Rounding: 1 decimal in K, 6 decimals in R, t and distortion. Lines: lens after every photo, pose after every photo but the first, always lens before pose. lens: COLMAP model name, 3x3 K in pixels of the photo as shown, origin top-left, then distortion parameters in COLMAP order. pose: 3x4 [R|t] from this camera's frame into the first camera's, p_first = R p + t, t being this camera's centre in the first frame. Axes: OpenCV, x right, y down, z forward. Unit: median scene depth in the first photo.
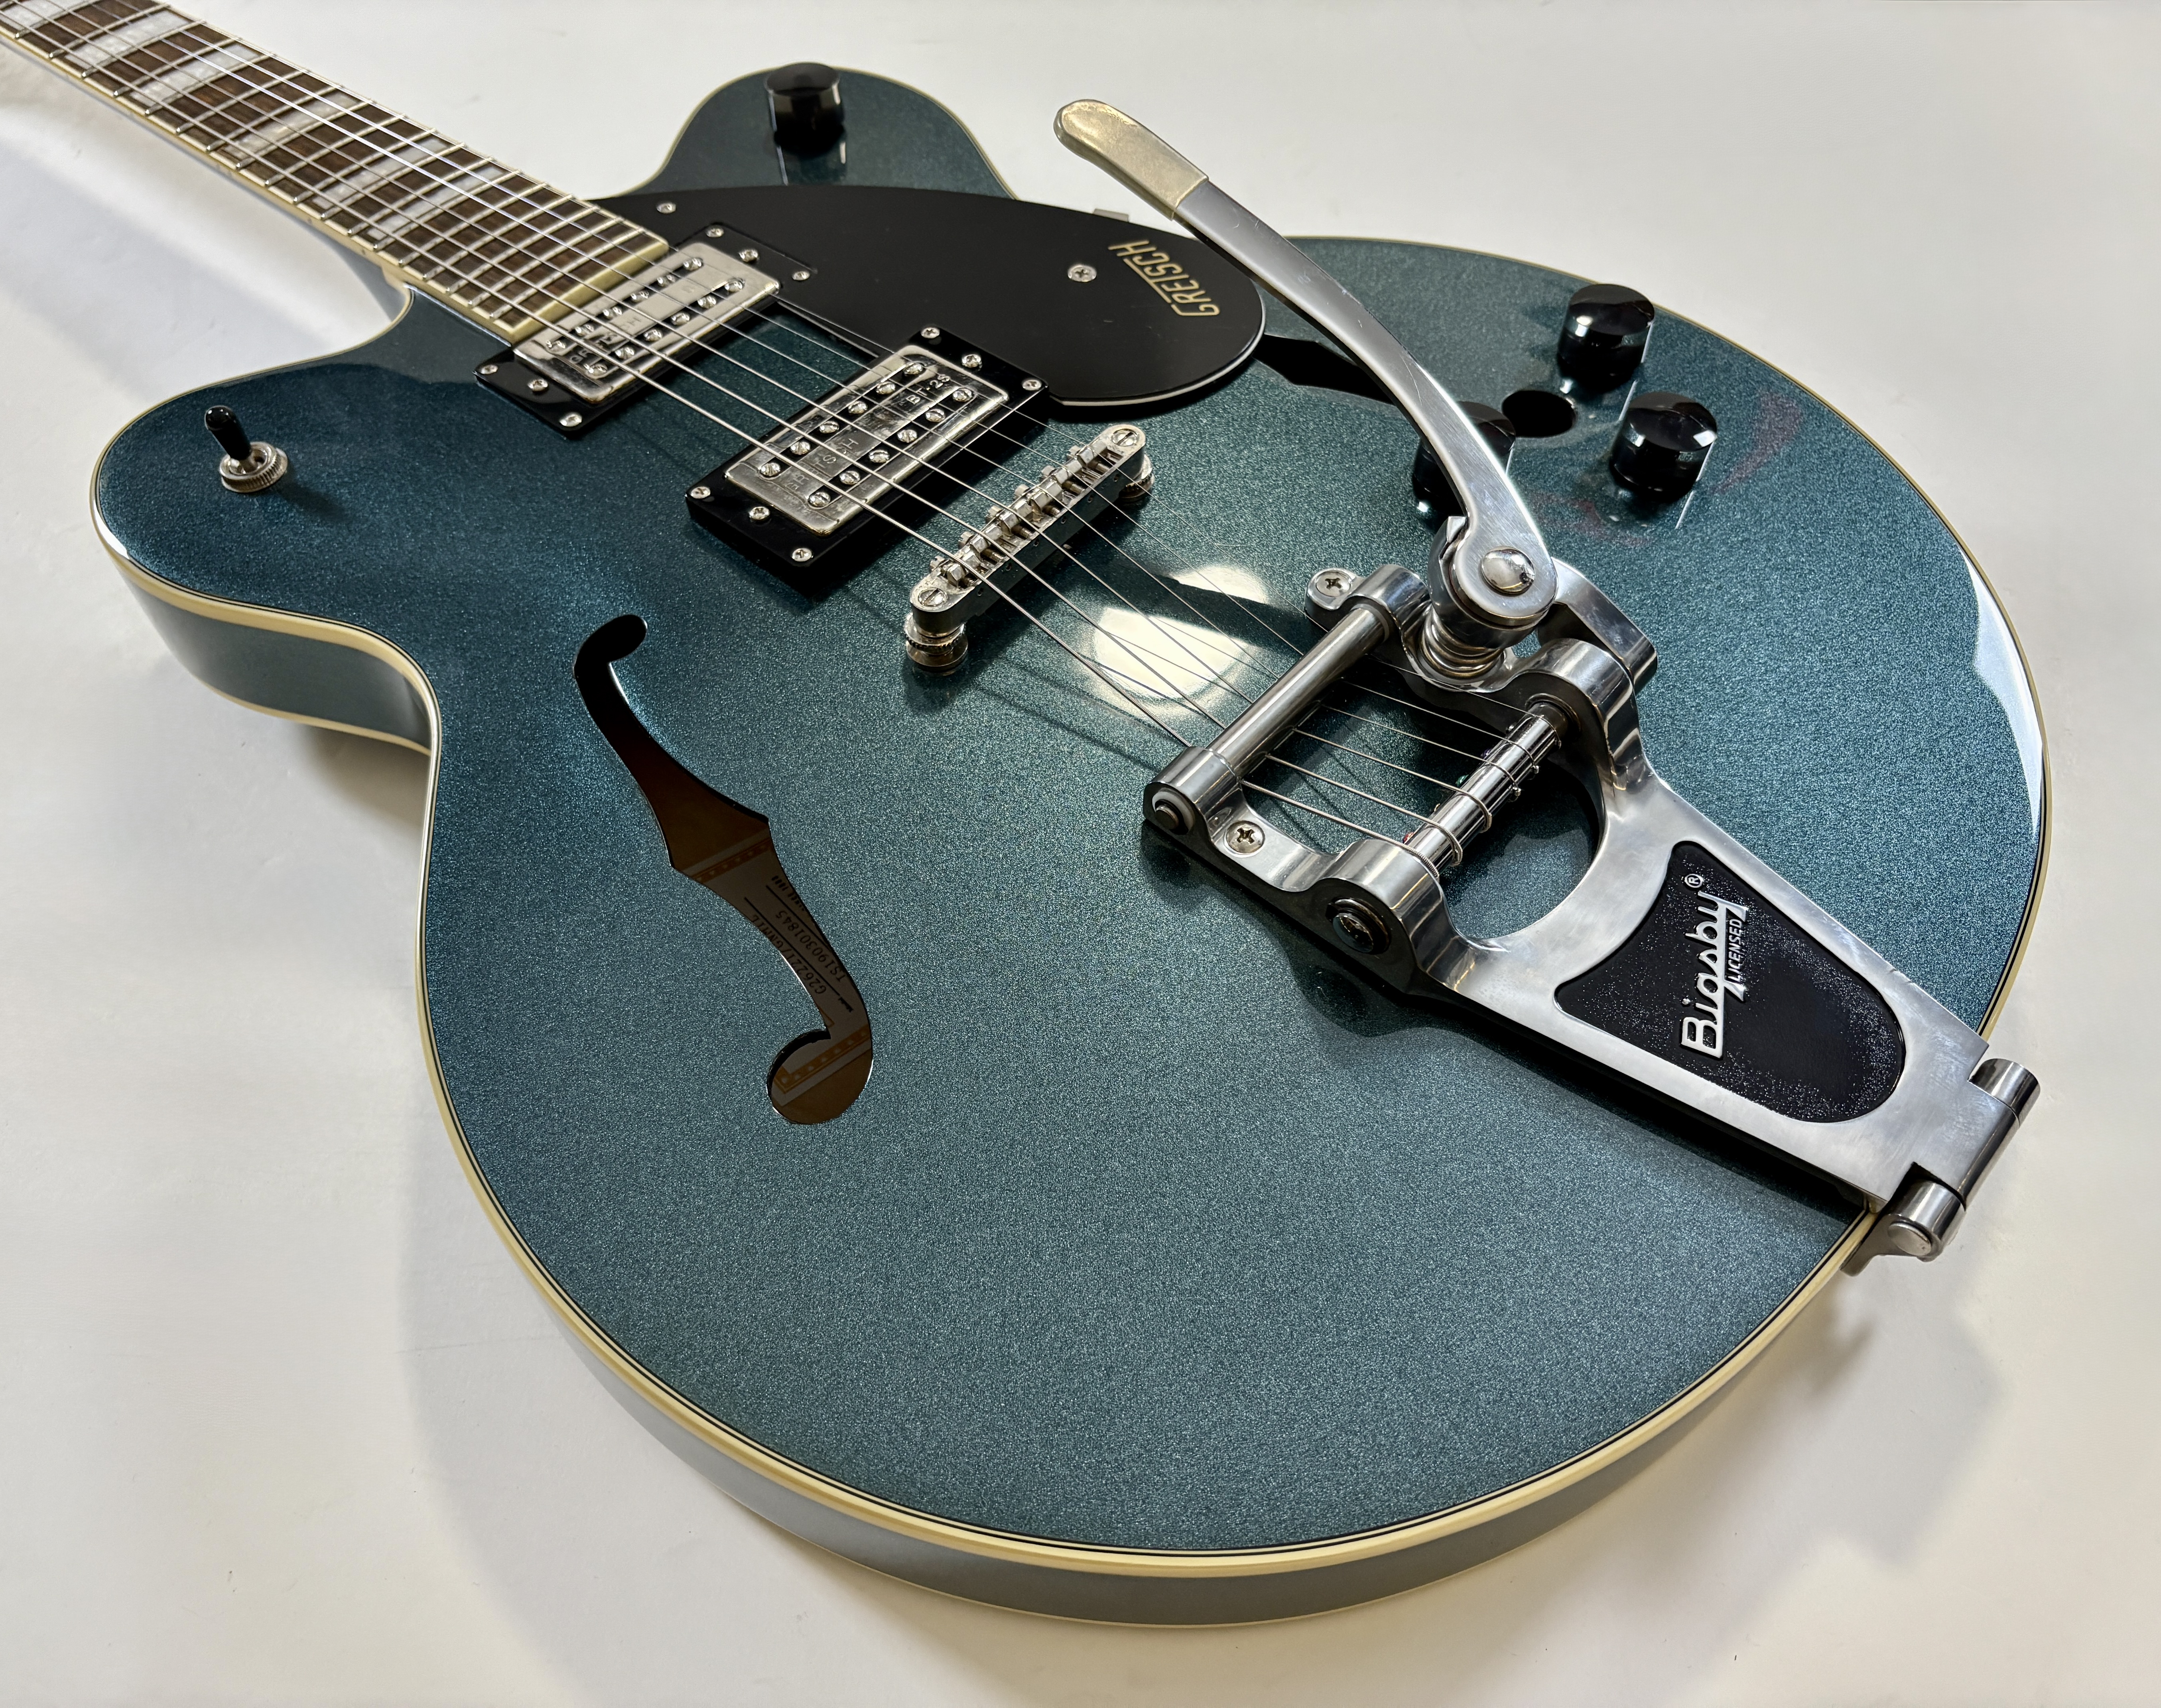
lens RADIAL K [[1898.4, 0, 1079.5], [0, 1898.4, 803.4], [0, 0, 1]] dist [-0.007166, 0.003652]
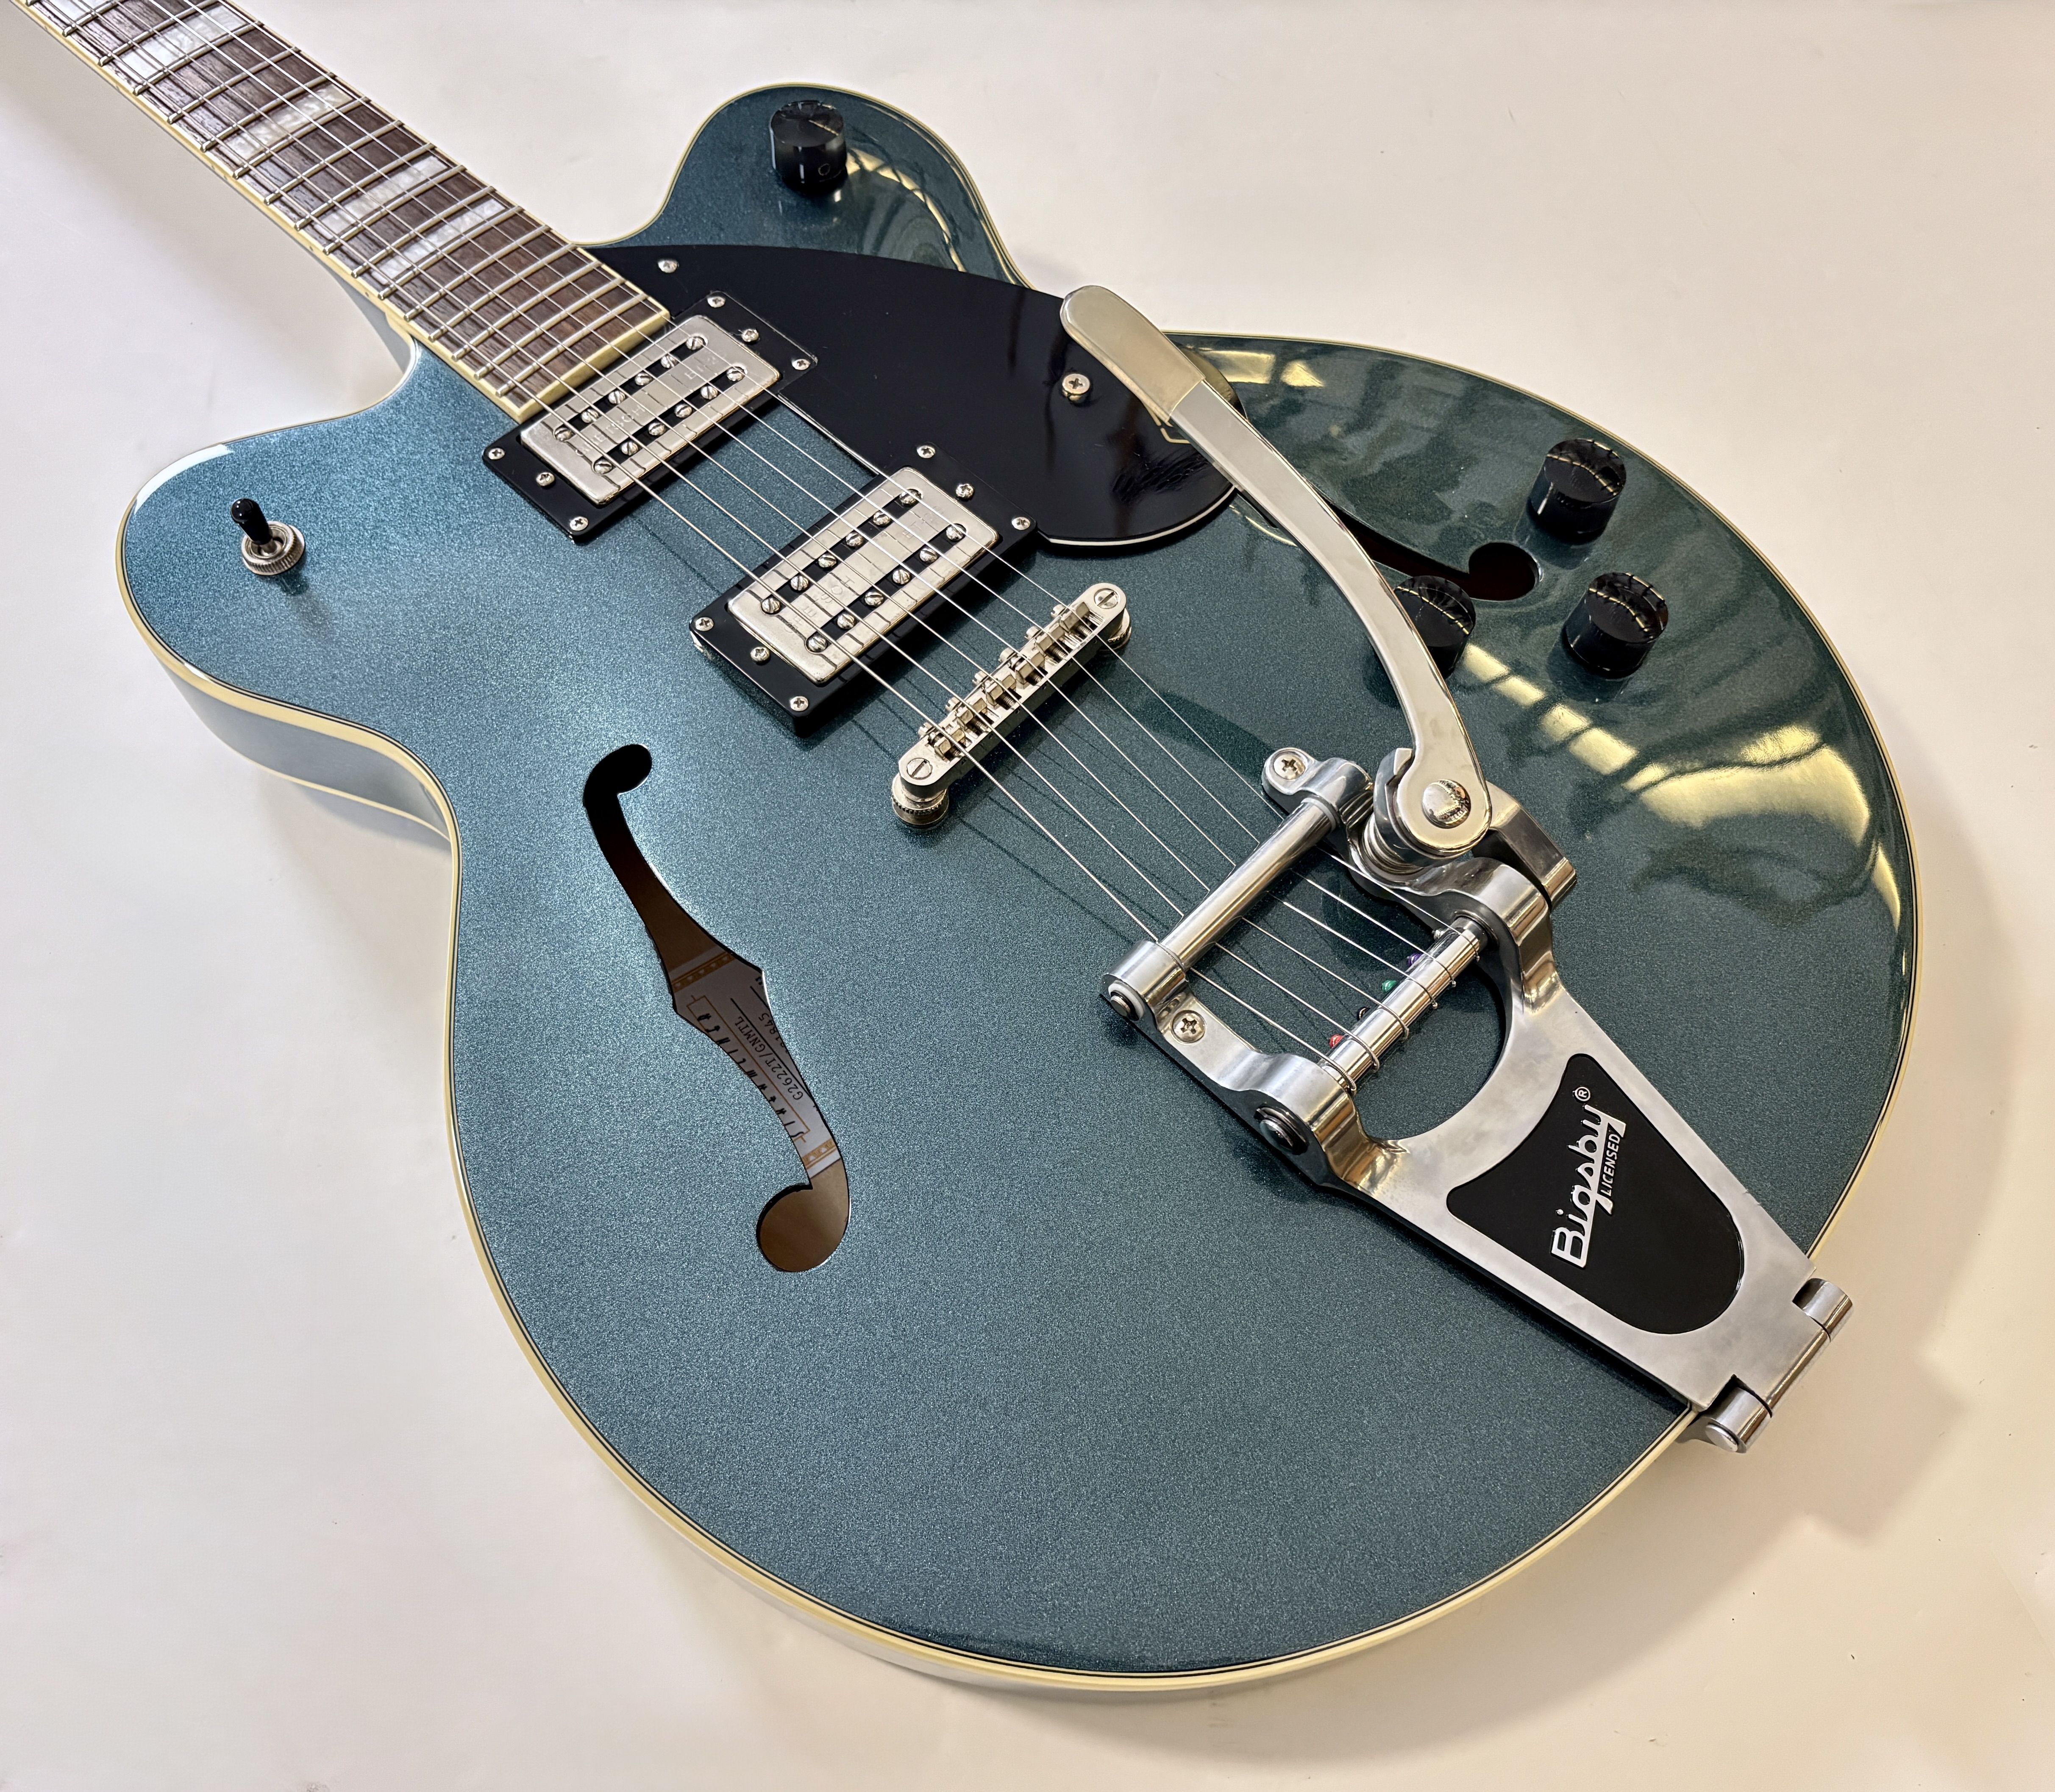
lens RADIAL K [[2003.8, 0, 1027.5], [0, 2003.8, 896.0], [0, 0, 1]] dist [0.010382, -0.002343]
pose [[0.997992, 0.062313, 0.011392, -0.025620], [-0.063345, 0.980845, 0.184205, -0.265469], [0.000304, -0.184556, 0.982822, -0.145493]]
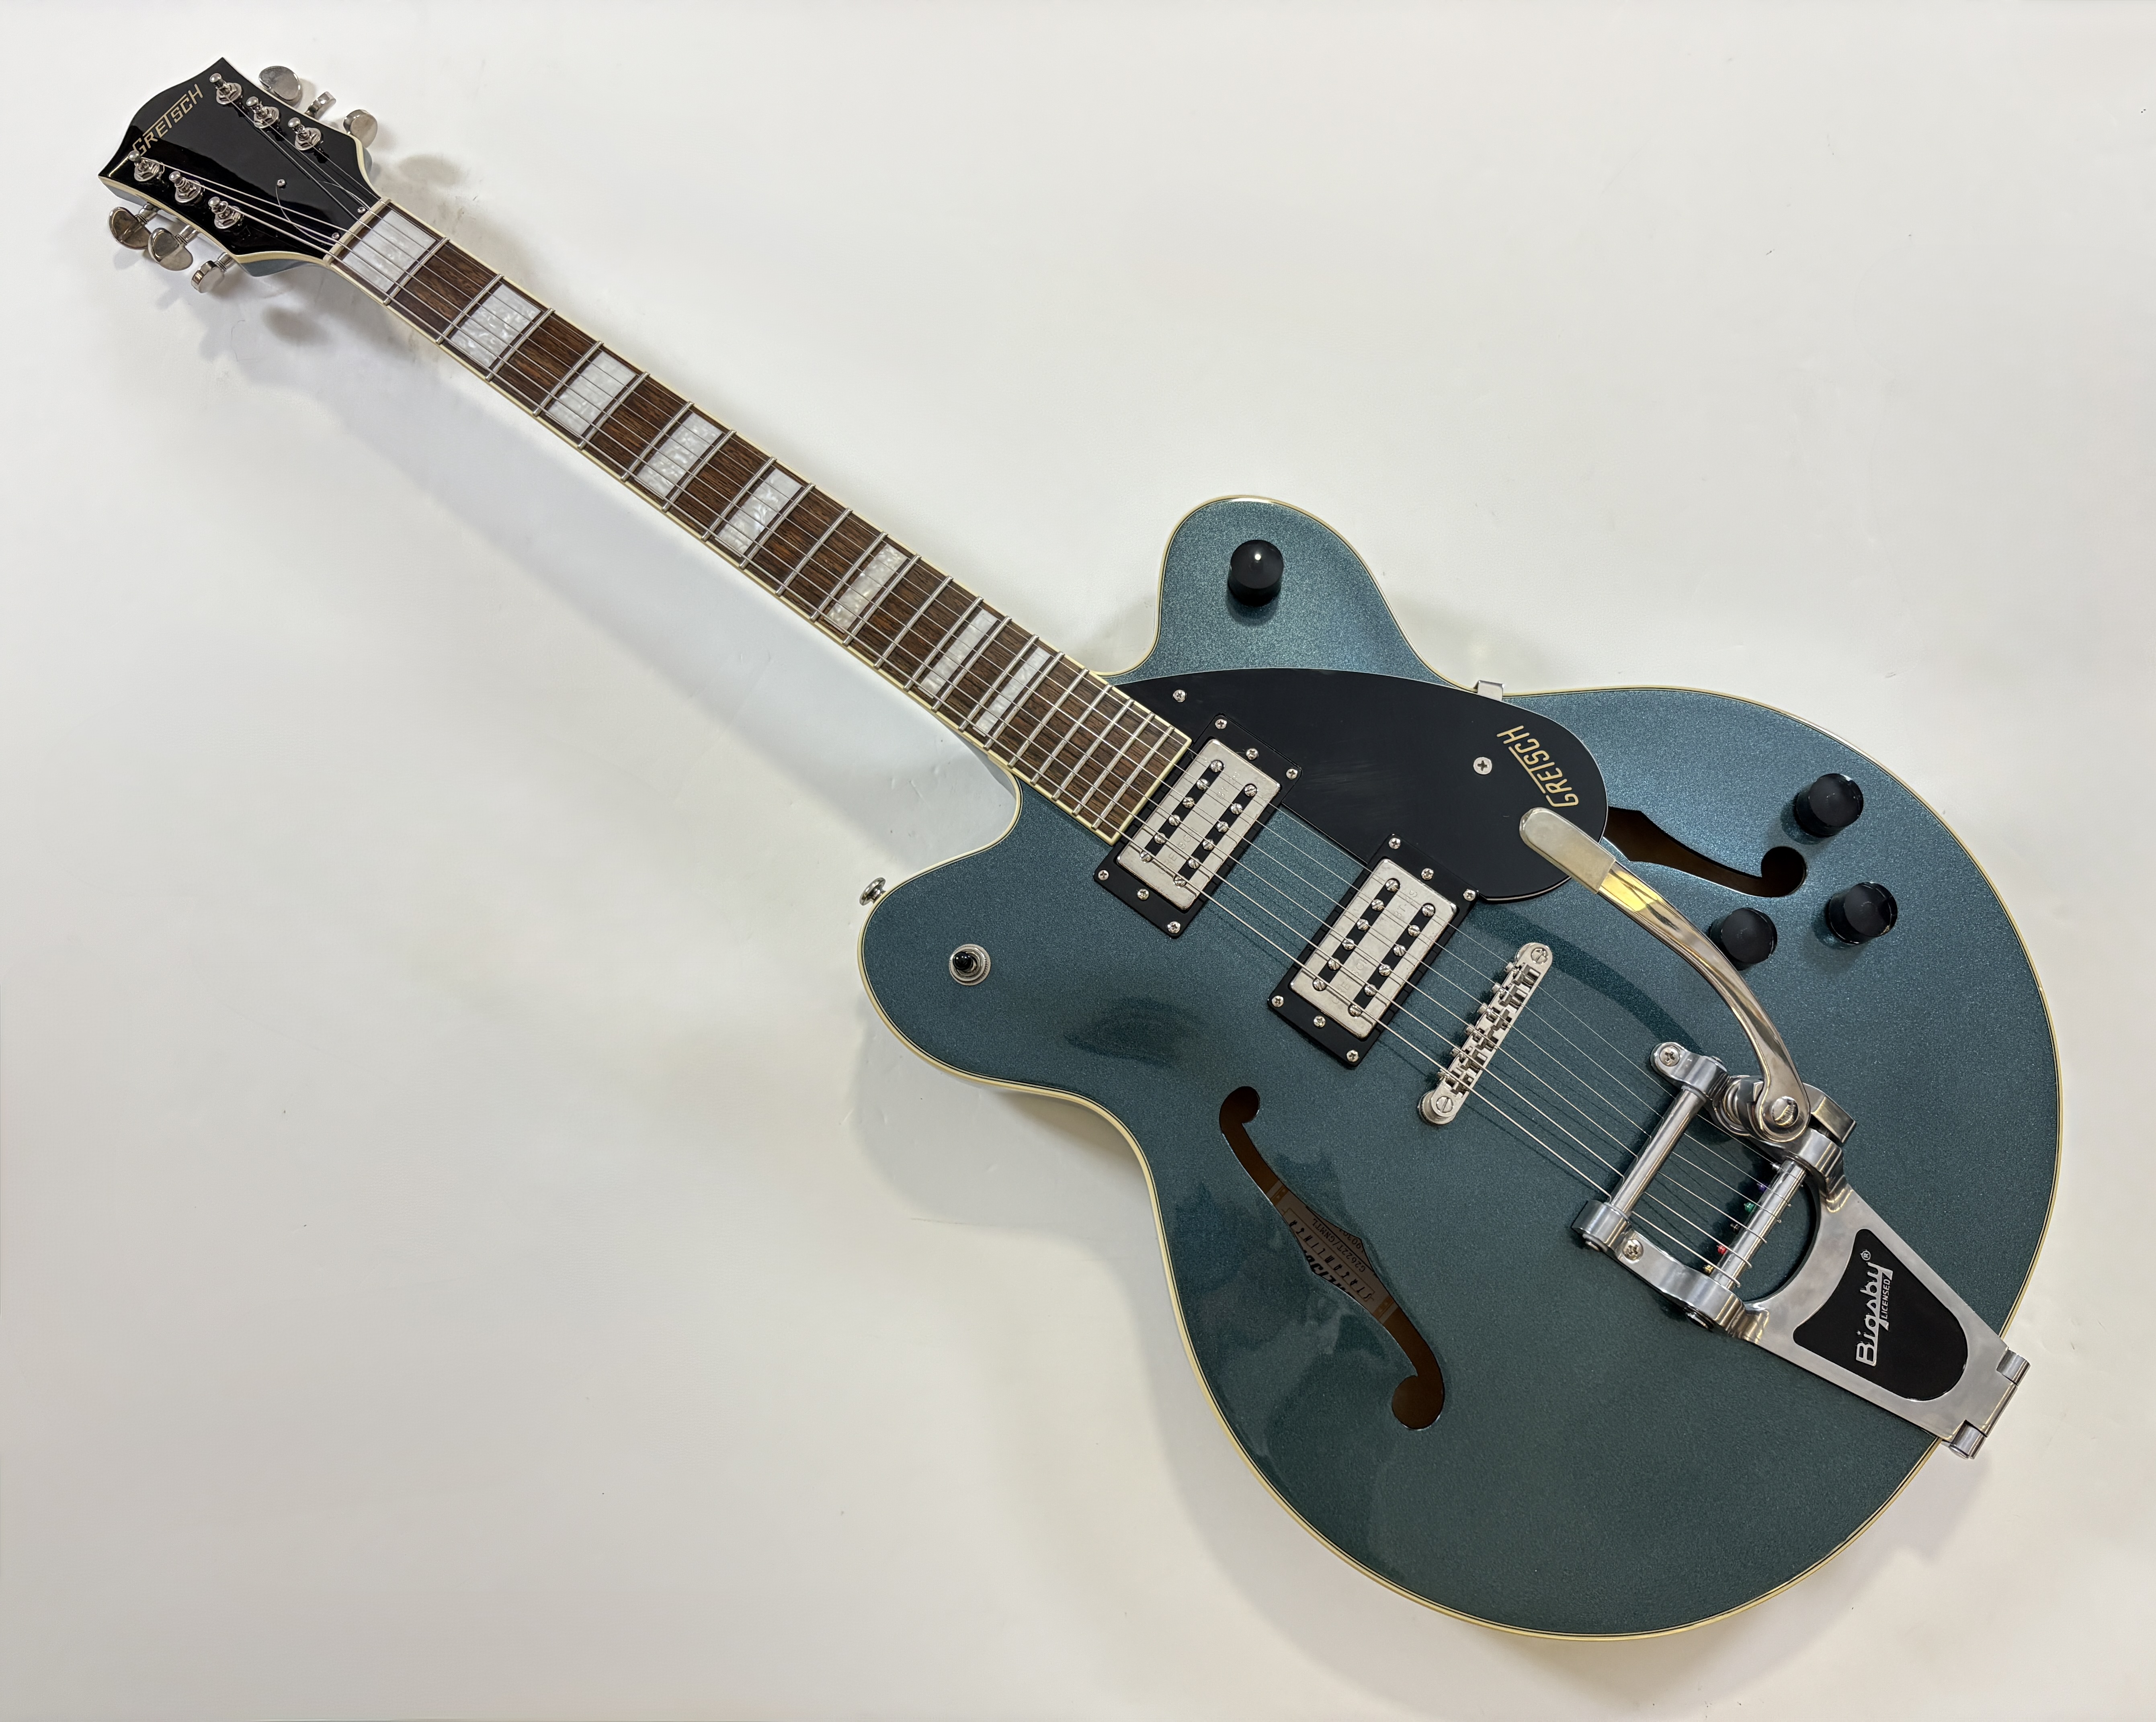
lens RADIAL K [[1932.5, 0, 1078.0], [0, 1932.5, 861.0], [0, 0, 1]] dist [-0.018254, -0.012021]
pose [[0.996946, -0.069637, 0.035352, -0.480532], [0.046649, 0.894032, 0.445567, -1.159697], [-0.062634, -0.442557, 0.894550, -0.468064]]
